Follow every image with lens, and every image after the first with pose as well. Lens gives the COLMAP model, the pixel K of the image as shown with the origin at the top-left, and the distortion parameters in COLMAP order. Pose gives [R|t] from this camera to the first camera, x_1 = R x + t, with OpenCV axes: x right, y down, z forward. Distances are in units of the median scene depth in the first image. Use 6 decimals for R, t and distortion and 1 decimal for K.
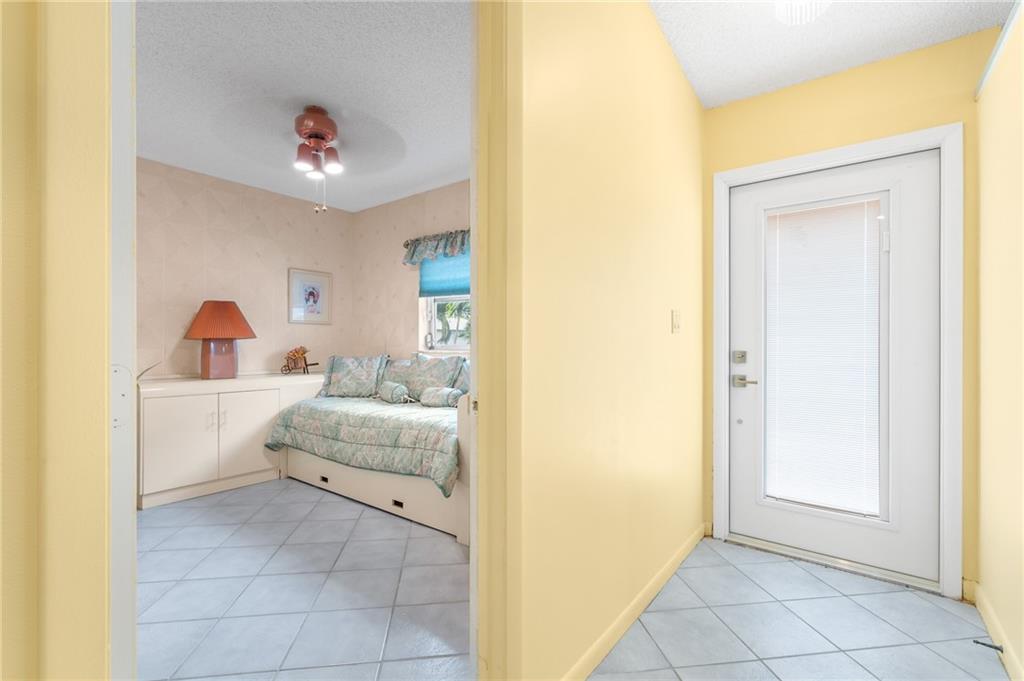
lens RADIAL K [[464.6, 0, 512.0], [0, 464.6, 340.5], [0, 0, 1]] dist [-0.001874, 0.000951]
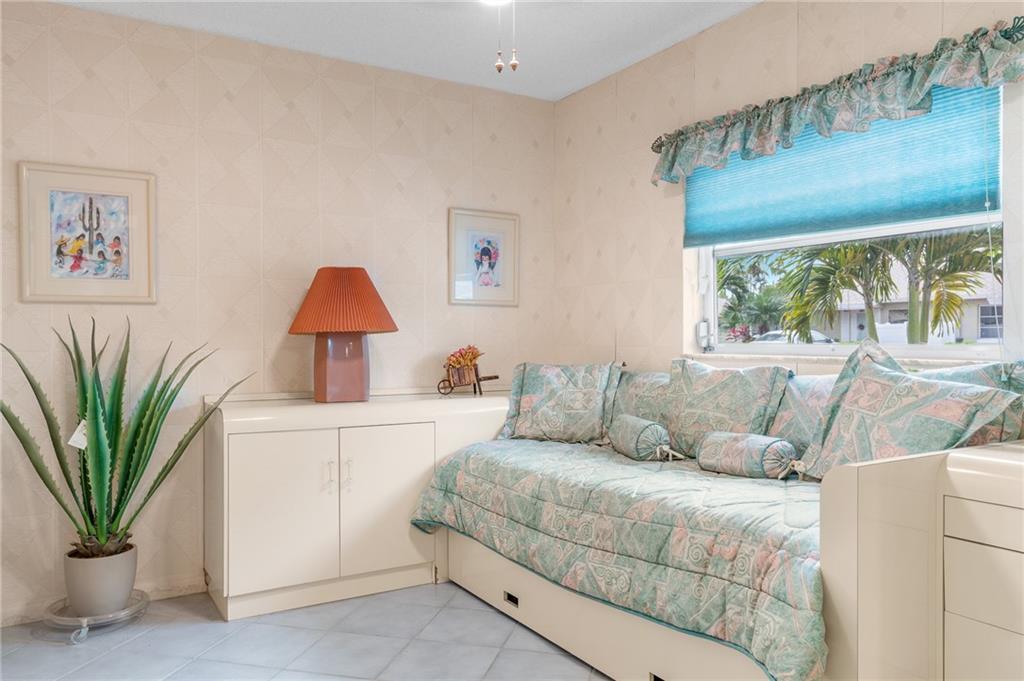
lens RADIAL K [[749.0, 0, 512.0], [0, 749.0, 340.5], [0, 0, 1]] dist [0.015541, -0.004638]
pose [[0.933681, -0.002271, -0.358099, -0.095008], [0.004932, 0.999967, 0.006517, 0.000911], [0.358072, -0.007851, 0.933661, 0.200859]]
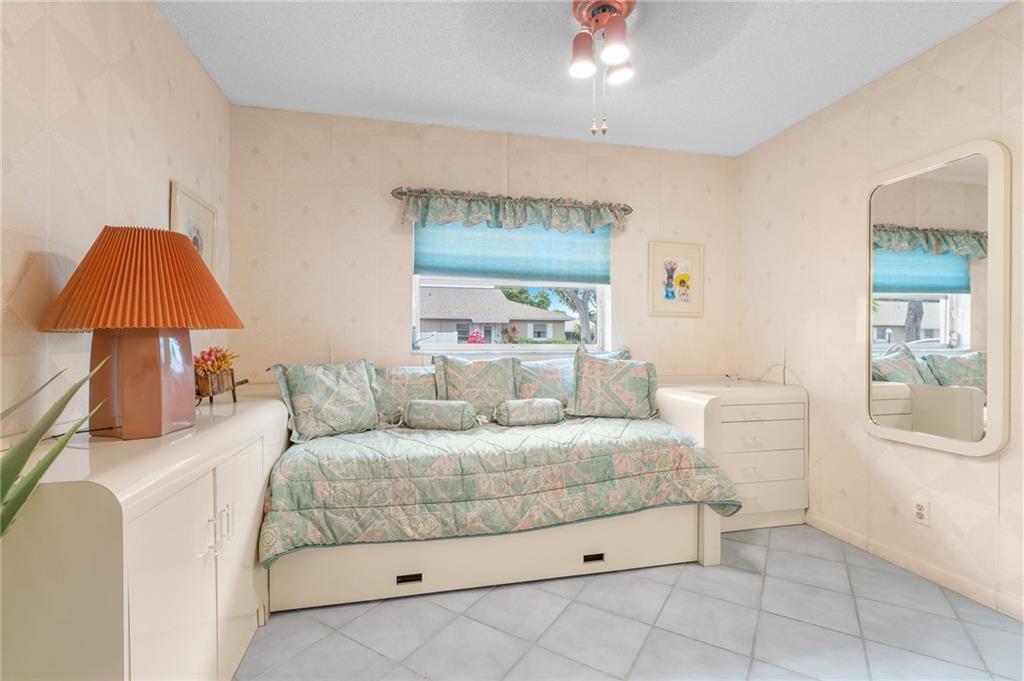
lens RADIAL K [[464.6, 0, 512.0], [0, 464.6, 340.5], [0, 0, 1]] dist [-0.001874, 0.000951]
pose [[0.631362, 0.000438, 0.775488, -0.735236], [-0.003200, 0.999993, 0.002040, 0.003460], [-0.775481, -0.003769, 0.631359, 0.518573]]
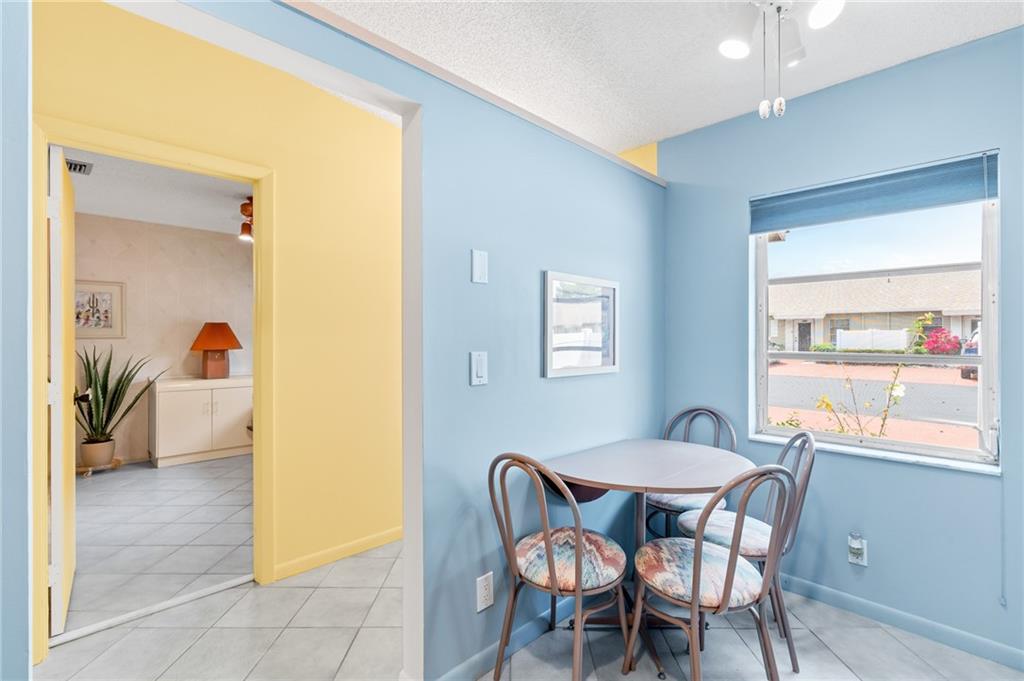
lens RADIAL K [[464.2, 0, 513.1], [0, 464.2, 335.6], [0, 0, 1]] dist [-0.000493, 0.000126]
pose [[0.992424, -0.002471, -0.122835, 0.423784], [0.002452, 0.999997, -0.000307, -0.042803], [0.122836, 0.000003, 0.992427, -0.269087]]
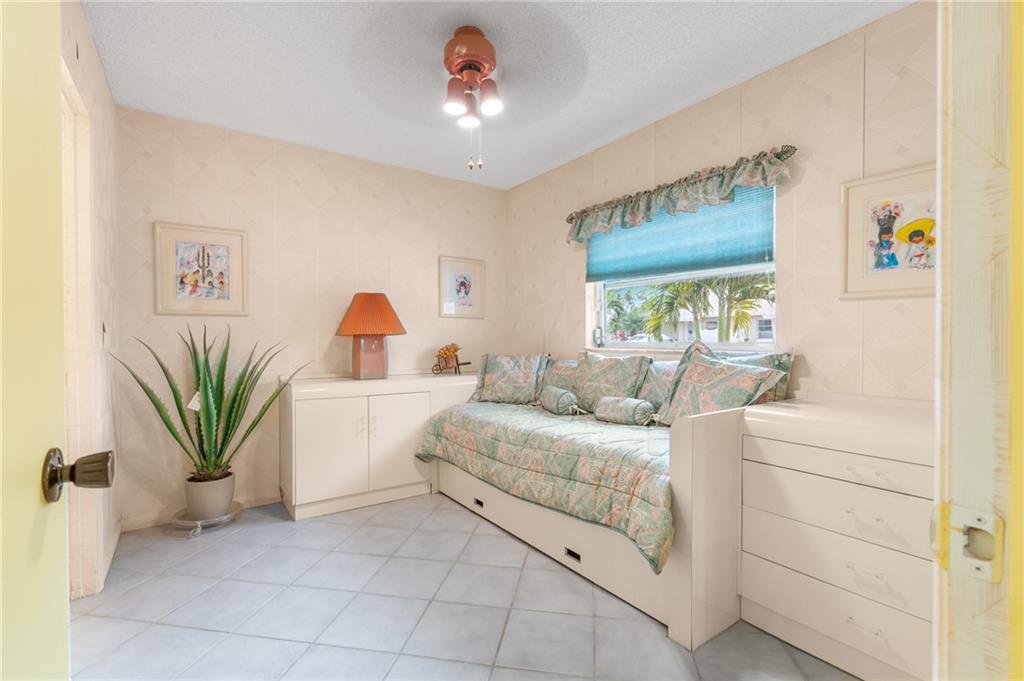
lens RADIAL K [[464.6, 0, 512.0], [0, 464.6, 340.5], [0, 0, 1]] dist [-0.001874, 0.000951]
pose [[0.955991, -0.001318, -0.293392, -0.098070], [0.003830, 0.999961, 0.007987, 0.001076], [0.293370, -0.008759, 0.955959, 0.213184]]
